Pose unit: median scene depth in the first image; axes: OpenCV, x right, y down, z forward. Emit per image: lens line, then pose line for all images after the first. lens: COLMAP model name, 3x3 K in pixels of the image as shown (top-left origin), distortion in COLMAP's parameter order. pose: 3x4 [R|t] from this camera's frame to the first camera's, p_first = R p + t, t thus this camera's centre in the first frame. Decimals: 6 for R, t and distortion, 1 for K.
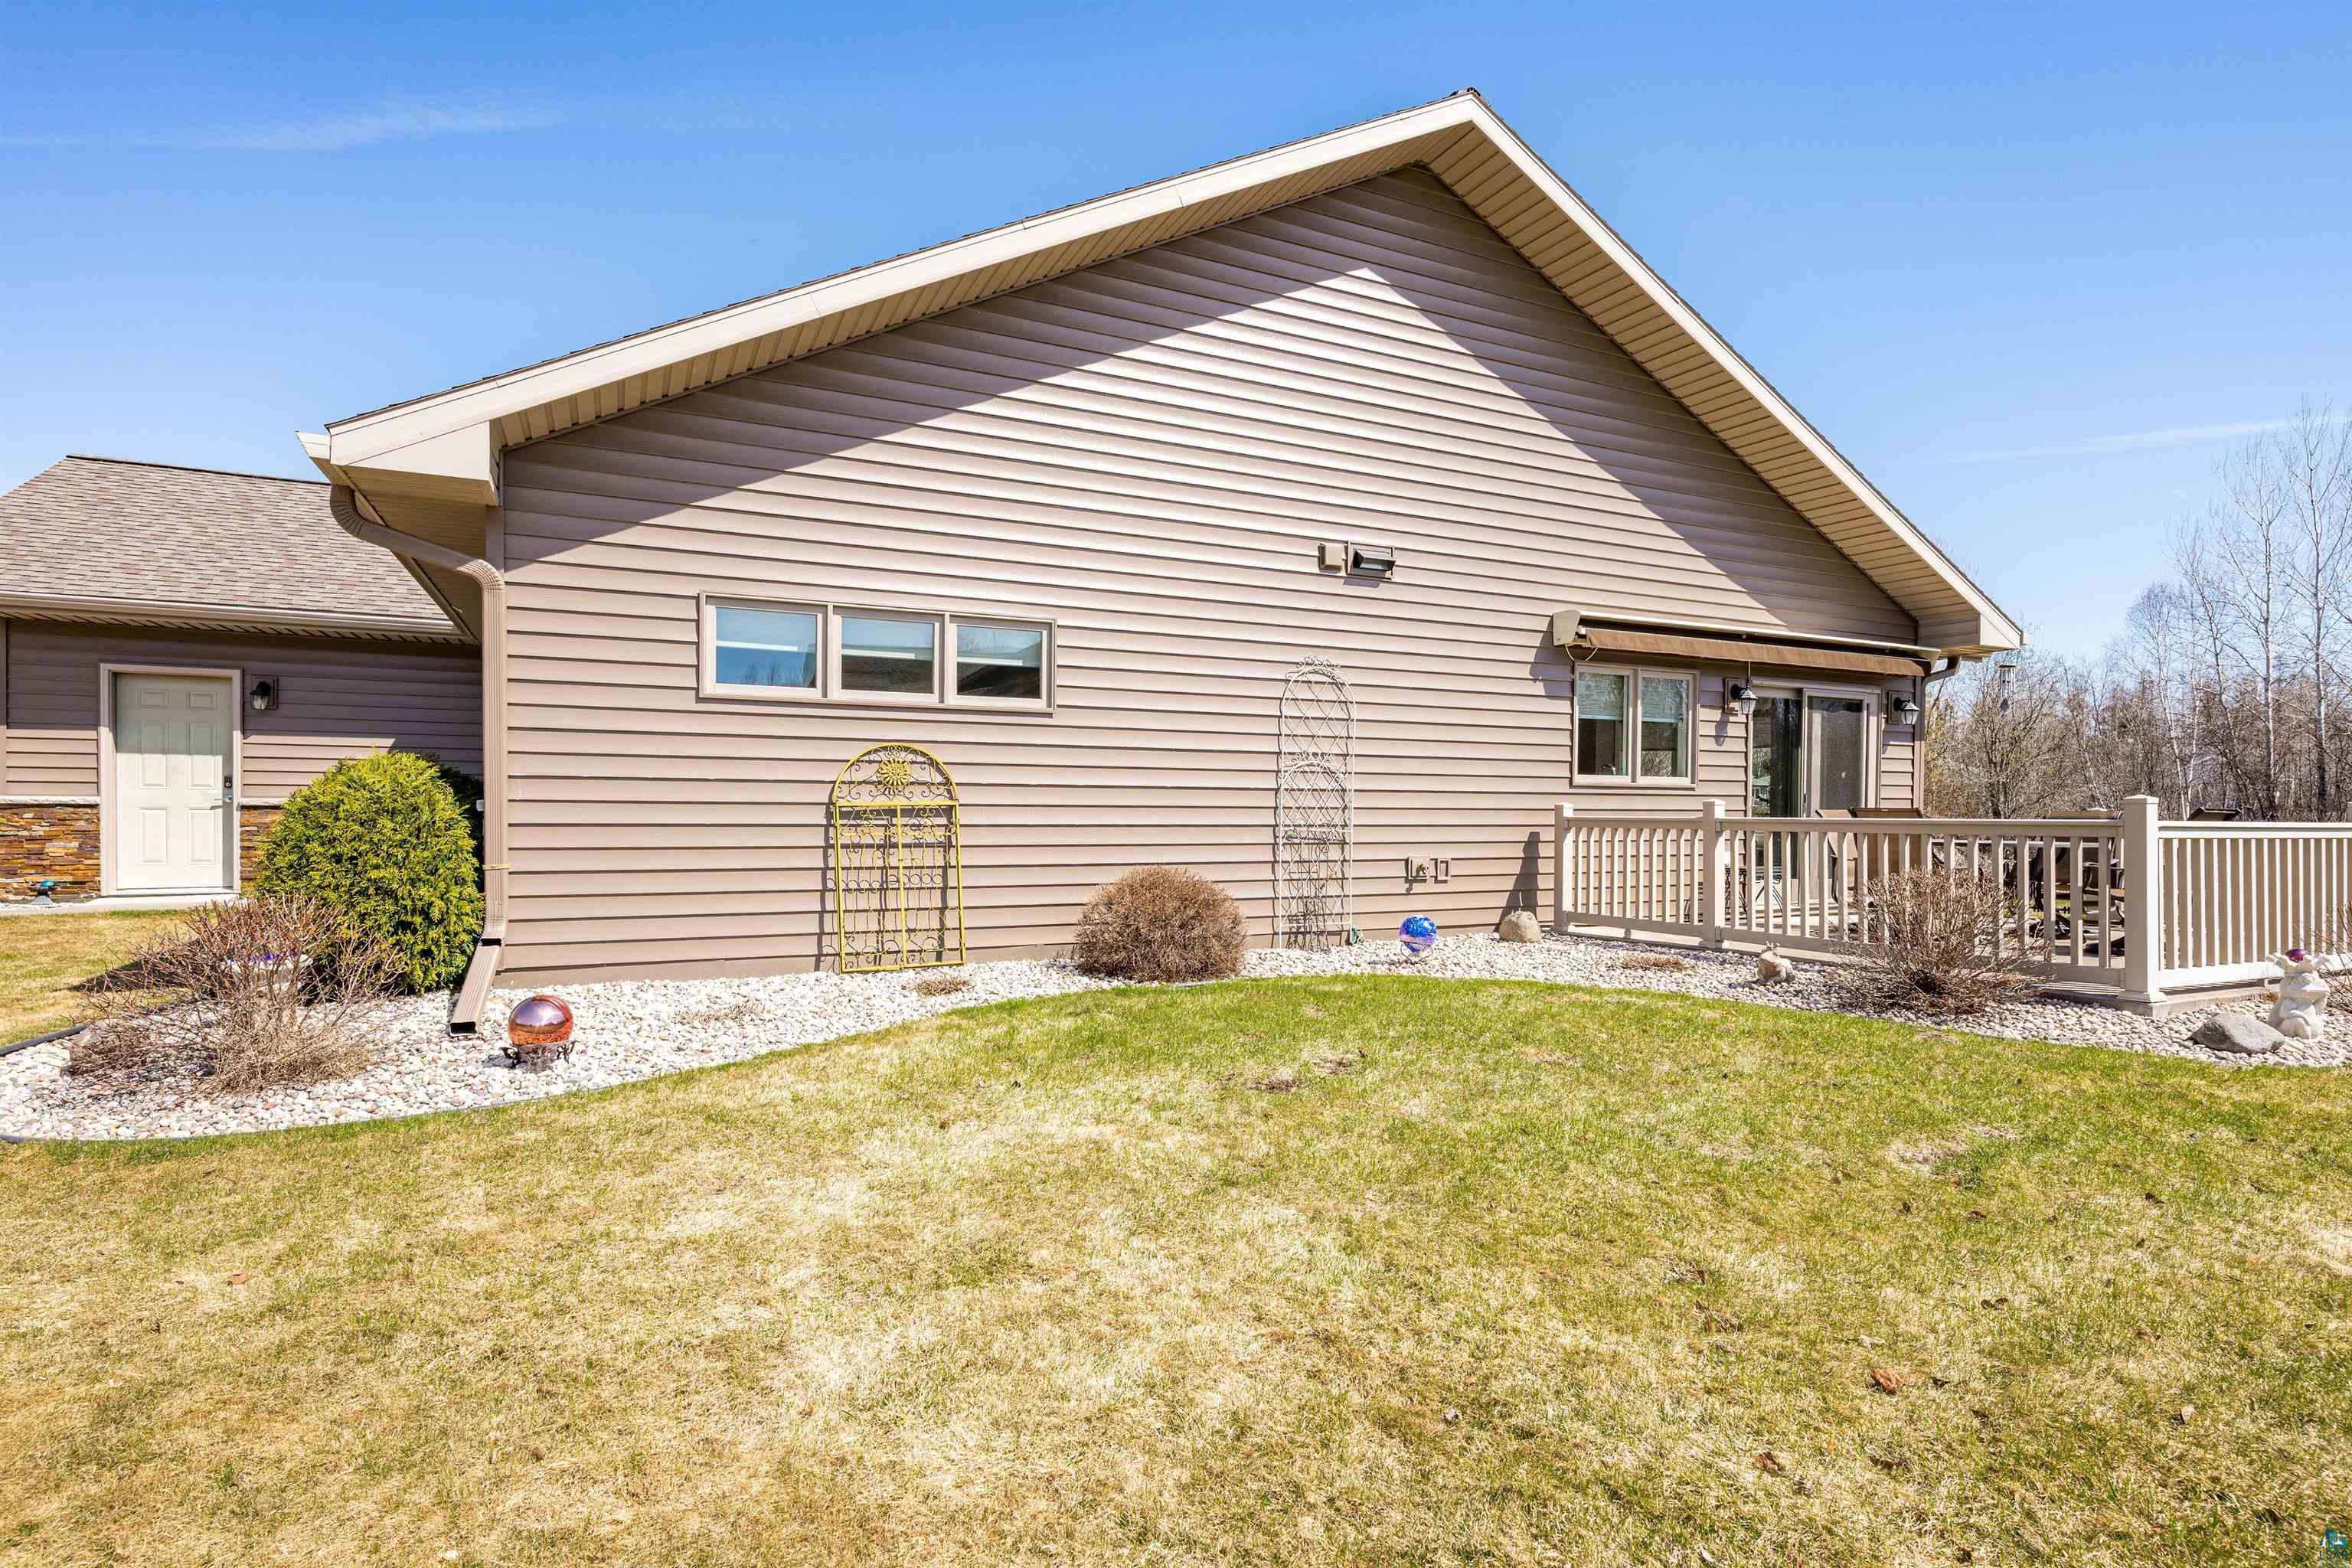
lens RADIAL K [[1249.1, 0, 1179.9], [0, 1249.1, 803.9], [0, 0, 1]] dist [0.014384, 0.000999]
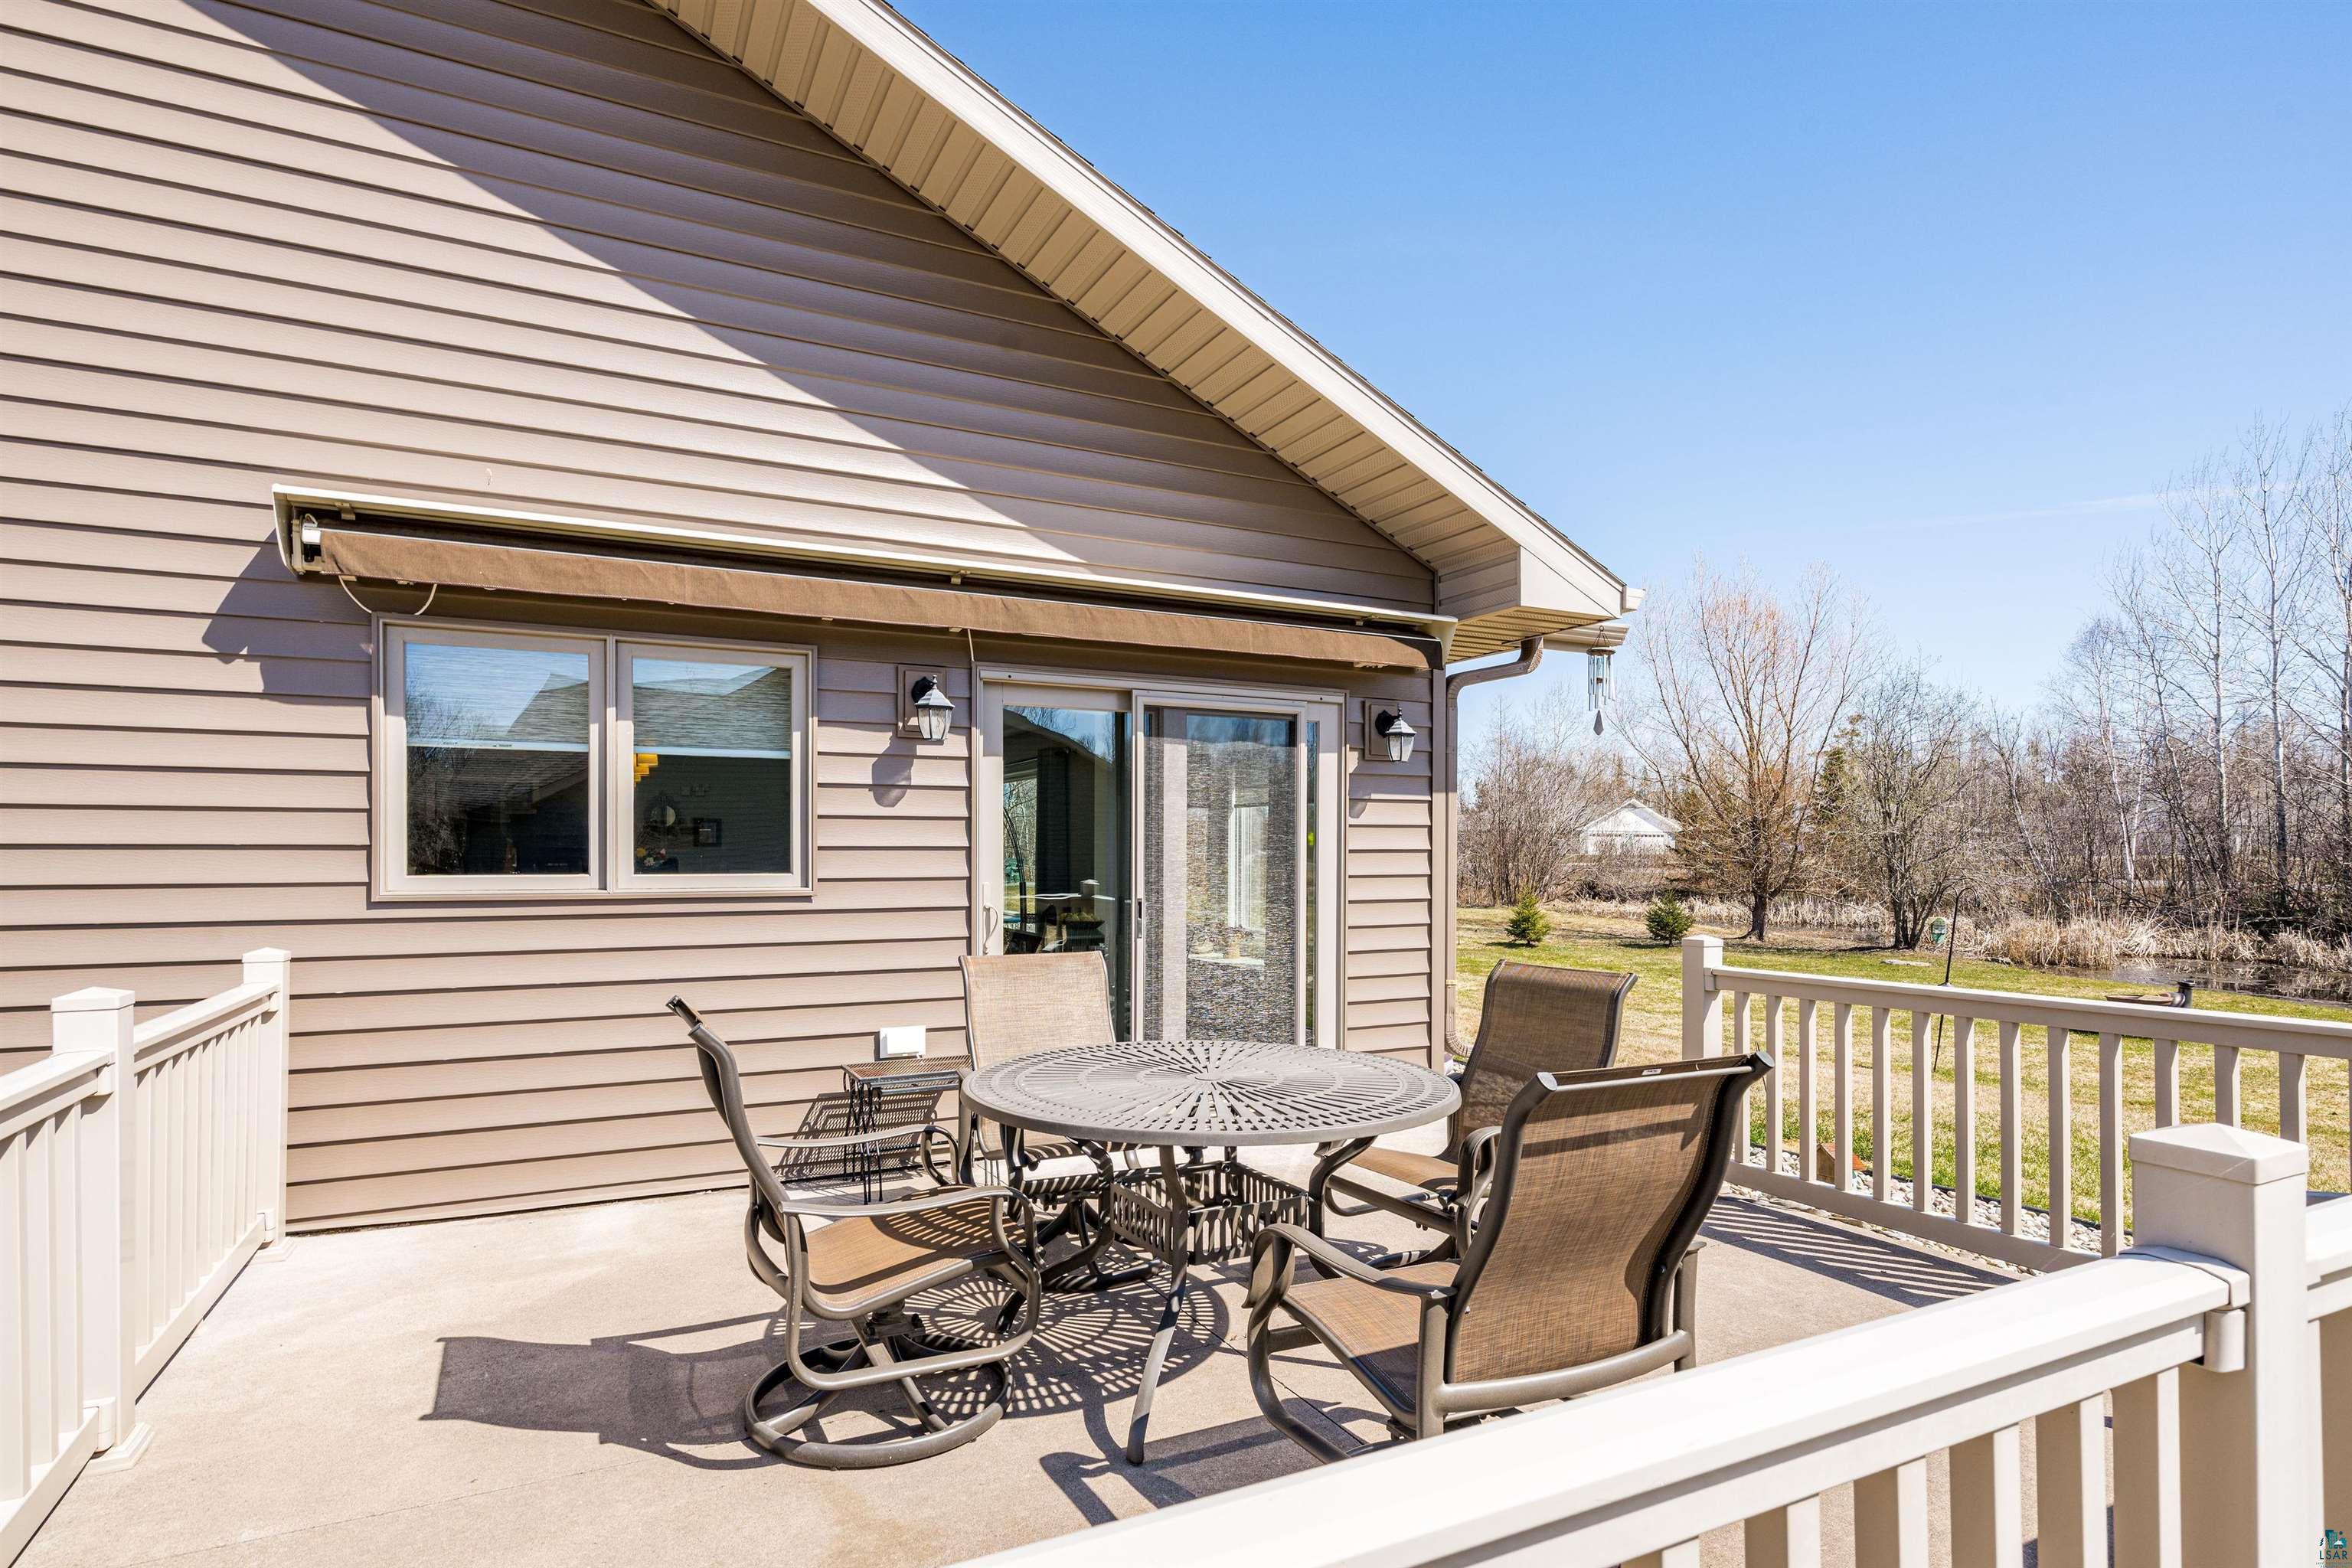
lens RADIAL K [[1144.1, 0, 1146.5], [0, 1144.1, 846.2], [0, 0, 1]] dist [0.010318, 0.001393]
pose [[0.998917, -0.006430, -0.046071, 0.497733], [0.006164, 0.999964, -0.005906, -0.025377], [0.046107, 0.005615, 0.998921, 0.514292]]
